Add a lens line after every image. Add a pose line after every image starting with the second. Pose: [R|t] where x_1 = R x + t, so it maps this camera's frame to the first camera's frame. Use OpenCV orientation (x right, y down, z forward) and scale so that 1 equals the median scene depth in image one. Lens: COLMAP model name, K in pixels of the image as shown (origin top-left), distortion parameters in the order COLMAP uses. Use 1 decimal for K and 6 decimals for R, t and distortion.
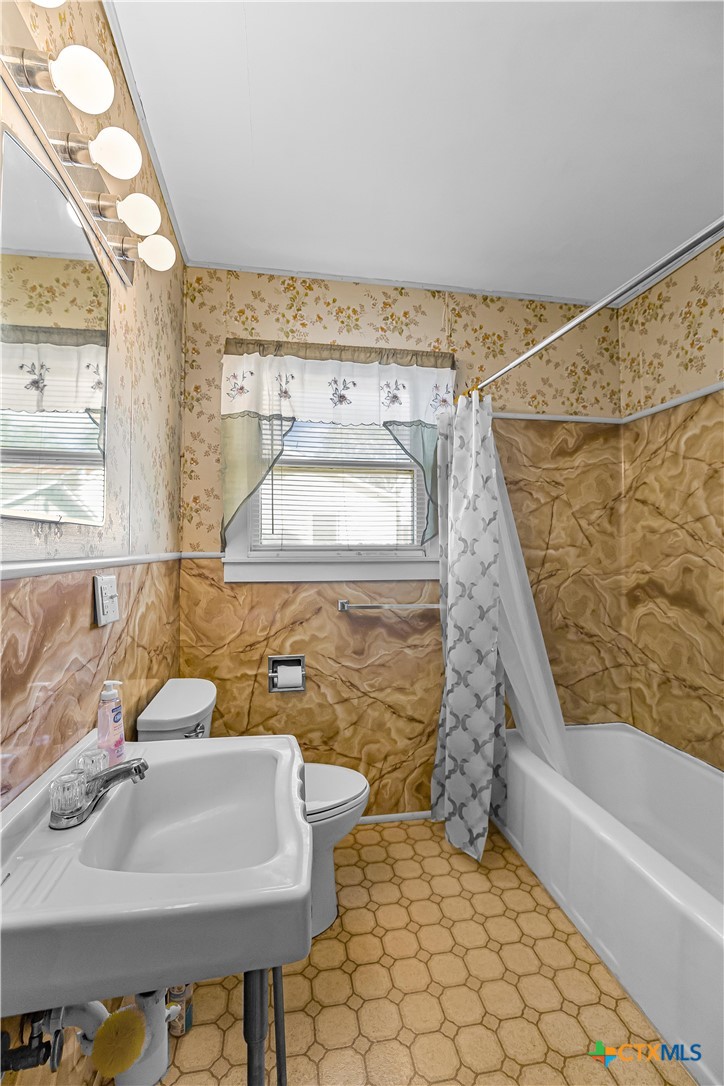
lens RADIAL K [[472.1, 0, 367.1], [0, 472.1, 538.5], [0, 0, 1]] dist [-0.077623, 0.030835]
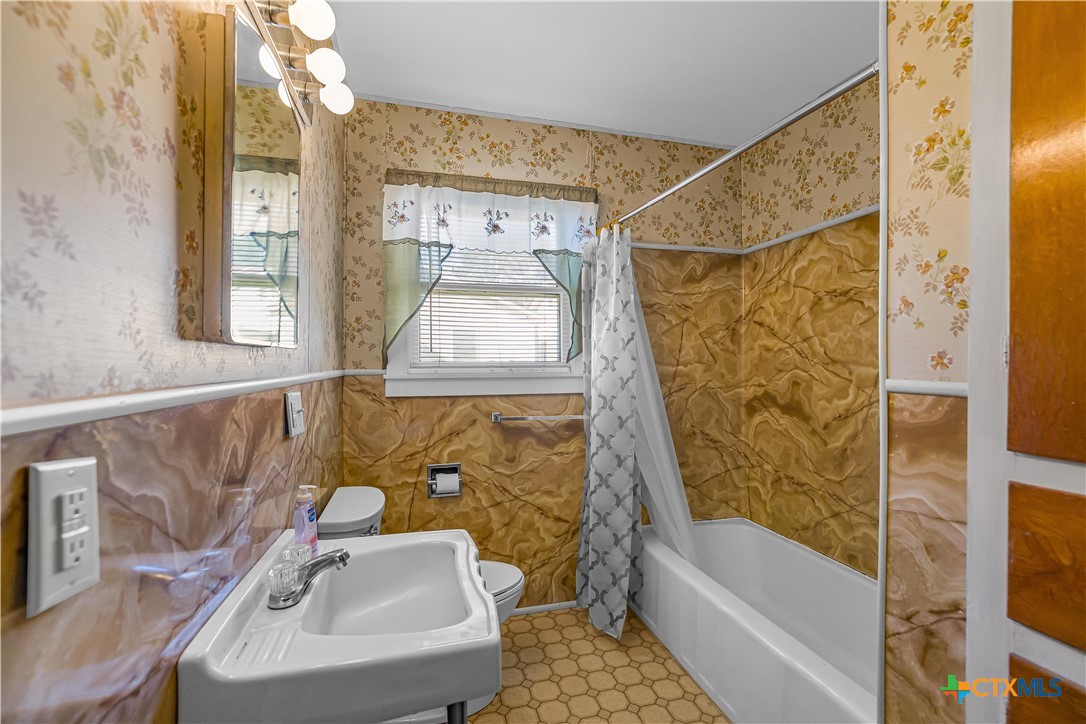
lens RADIAL K [[472.1, 0, 543.0], [0, 472.1, 362.0], [0, 0, 1]] dist [-0.077623, 0.030835]
pose [[0.995433, -0.002023, 0.095440, -0.048161], [0.000034, 0.999783, 0.020845, -0.009557], [-0.095461, -0.020747, 0.995217, -0.100098]]
